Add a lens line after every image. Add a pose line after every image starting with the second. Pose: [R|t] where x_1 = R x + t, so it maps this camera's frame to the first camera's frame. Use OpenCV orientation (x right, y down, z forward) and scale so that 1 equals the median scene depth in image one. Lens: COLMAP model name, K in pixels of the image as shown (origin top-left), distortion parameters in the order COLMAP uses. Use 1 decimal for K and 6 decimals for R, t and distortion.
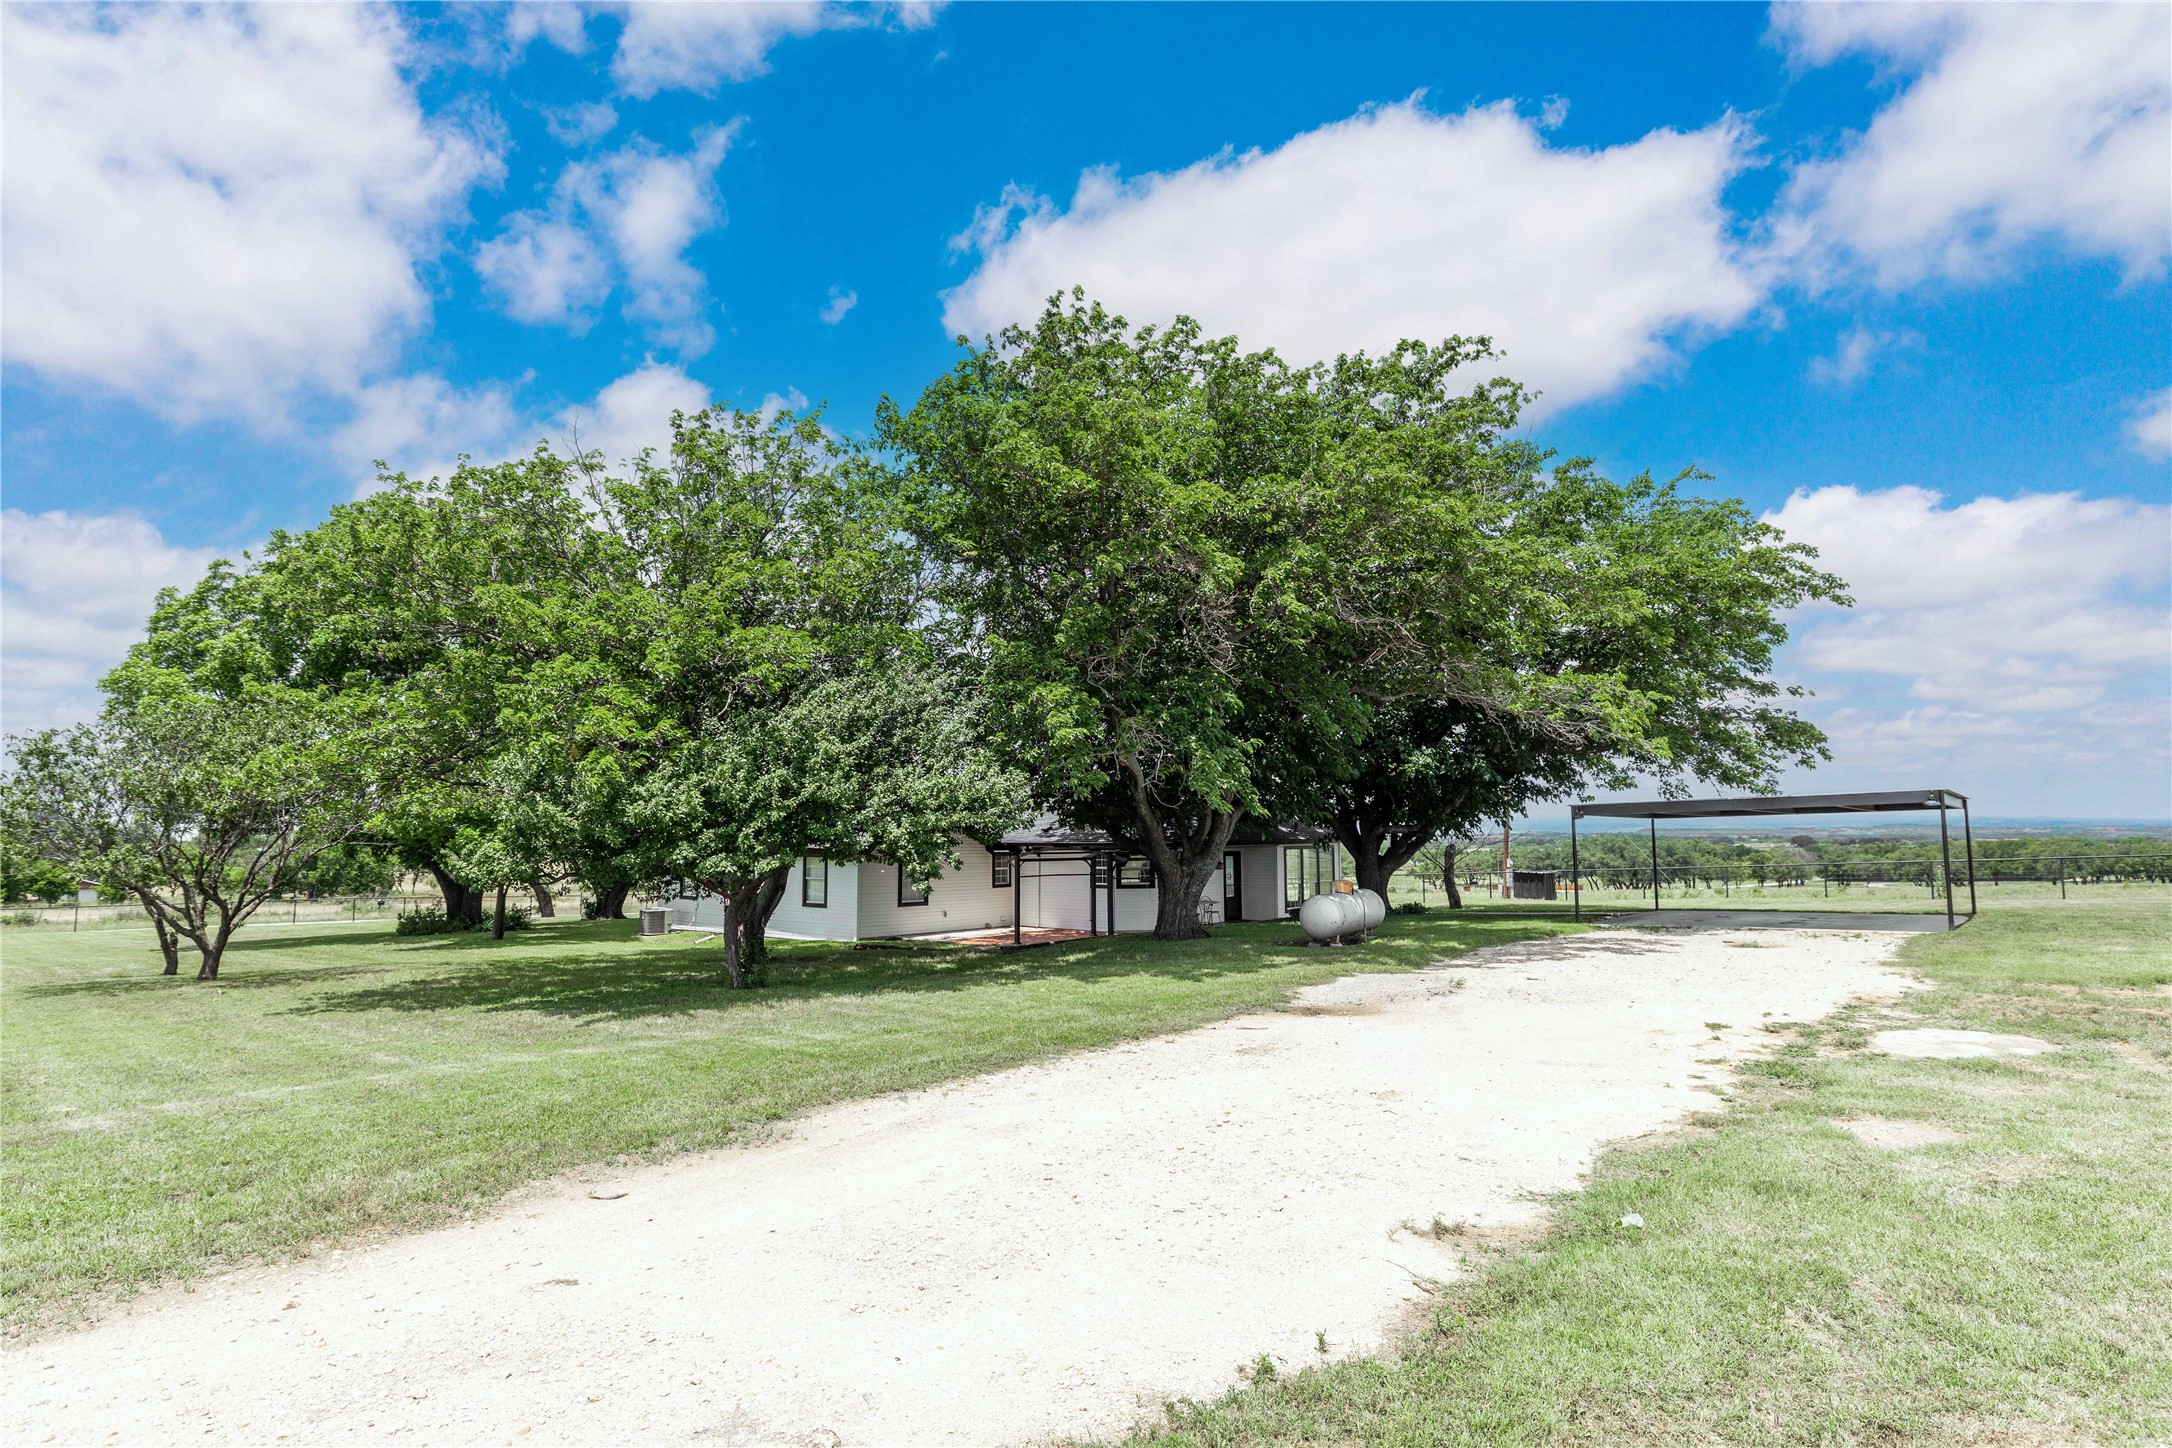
lens RADIAL K [[1090.3, 0, 1086.0], [0, 1090.3, 724.0], [0, 0, 1]] dist [0.001850, -0.010748]
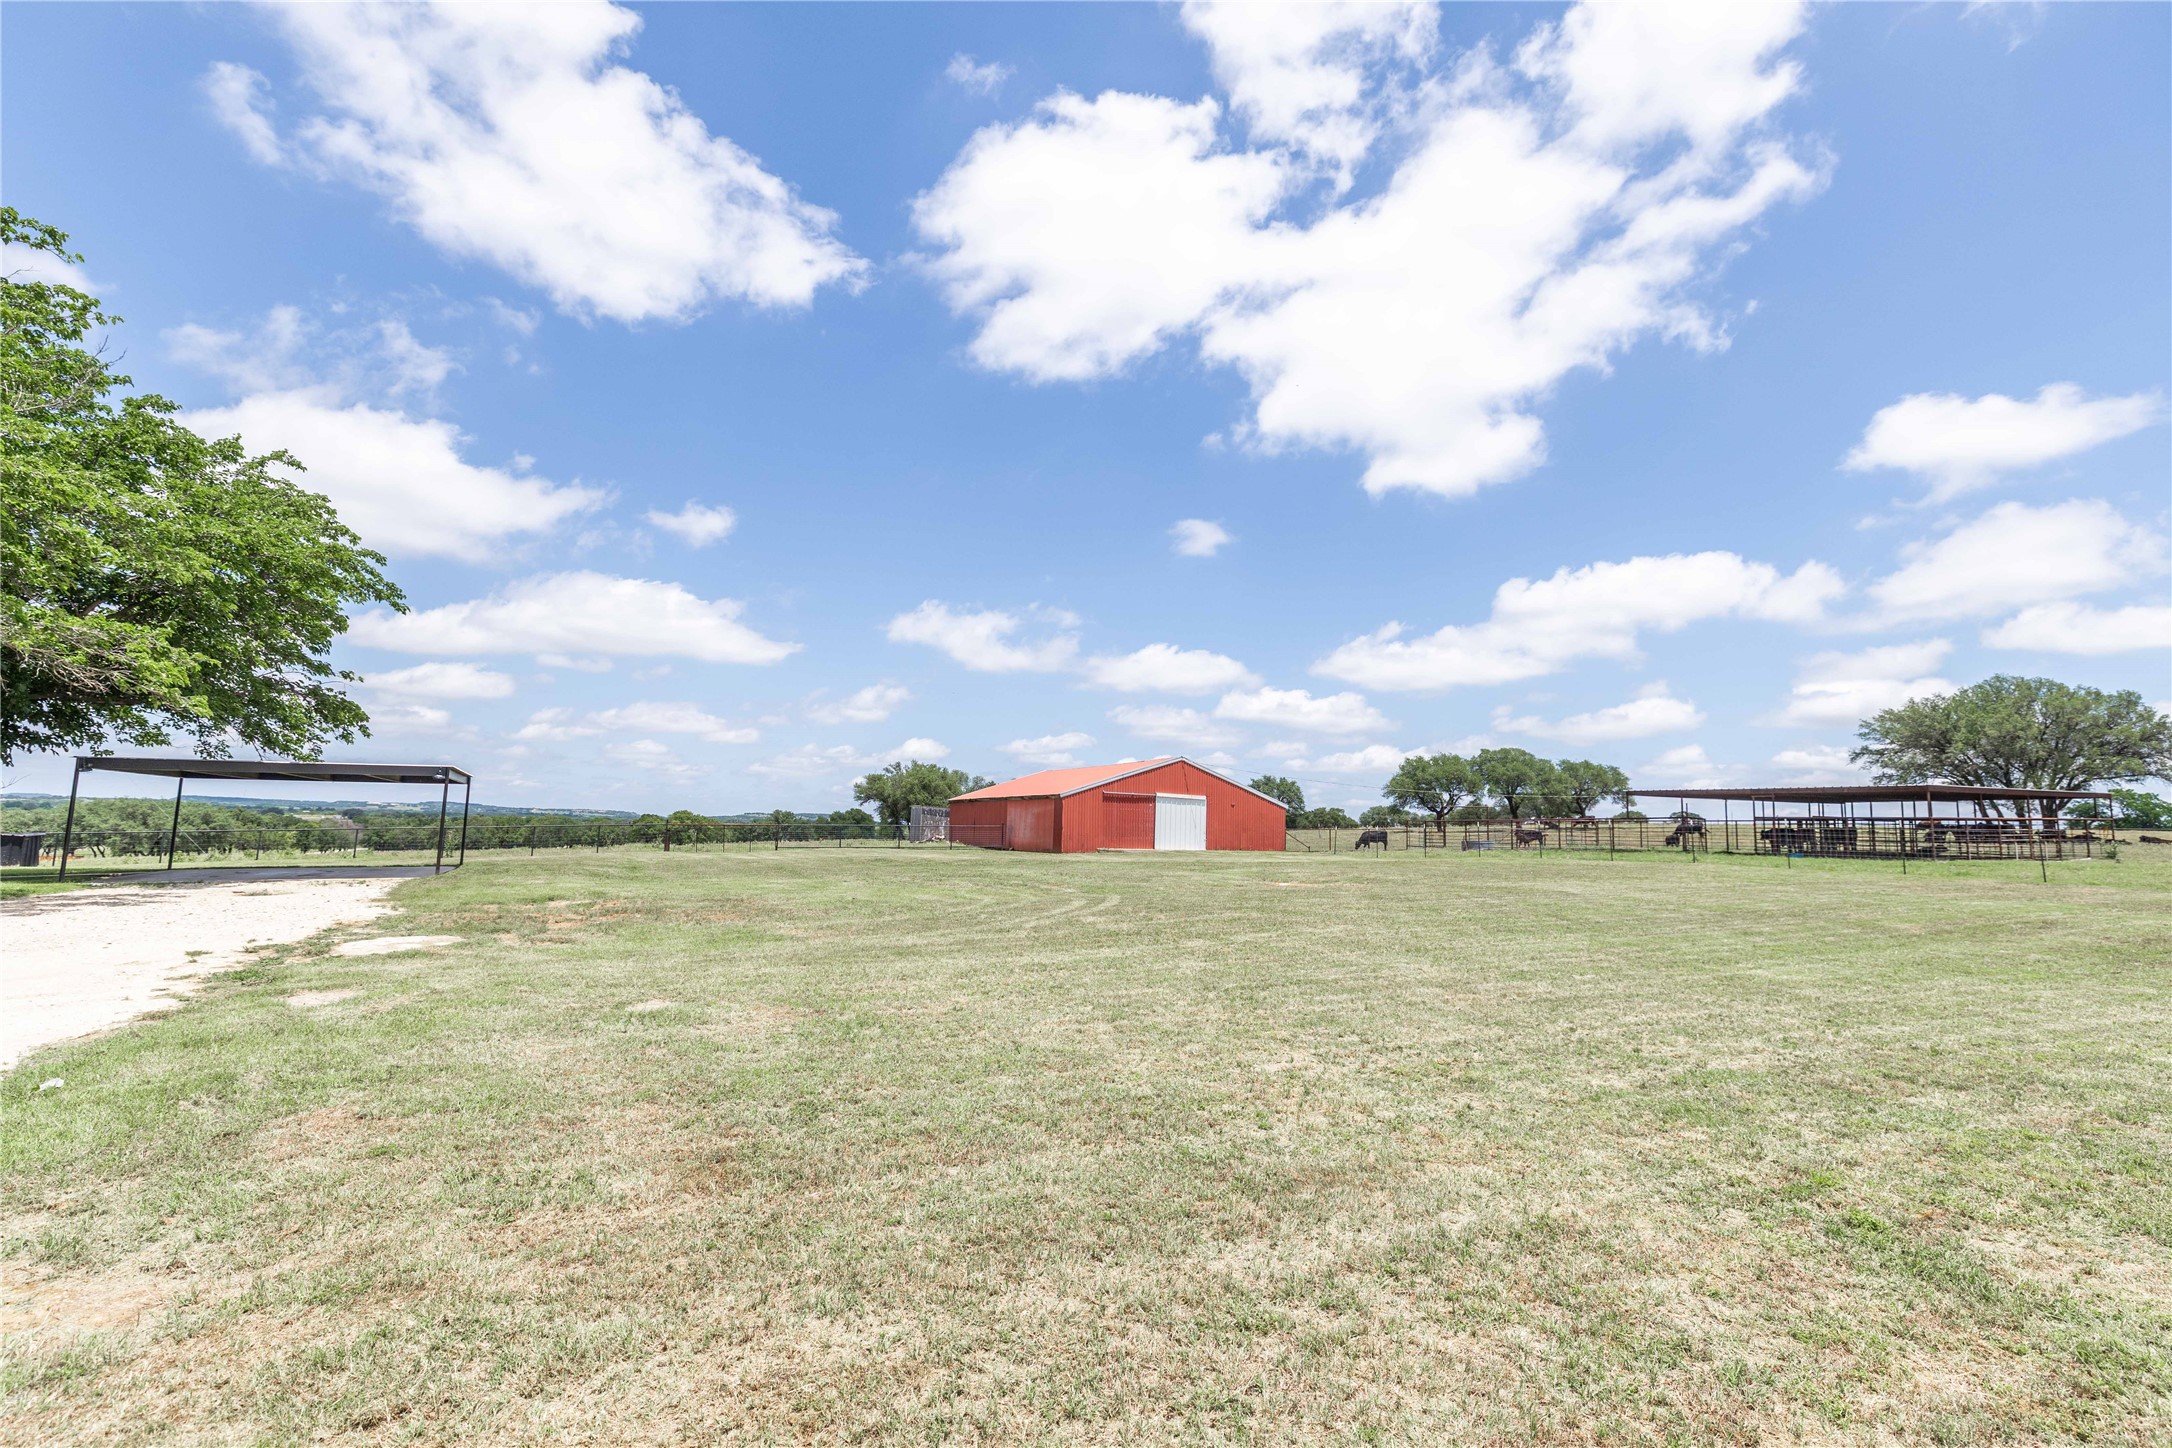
lens RADIAL K [[1047.5, 0, 1086.0], [0, 1047.5, 724.0], [0, 0, 1]] dist [0.025422, -0.000384]
pose [[0.391274, 0.117497, 0.912743, -0.063462], [-0.129853, 0.988942, -0.071641, 0.001026], [-0.911067, -0.090491, 0.402204, -0.169490]]
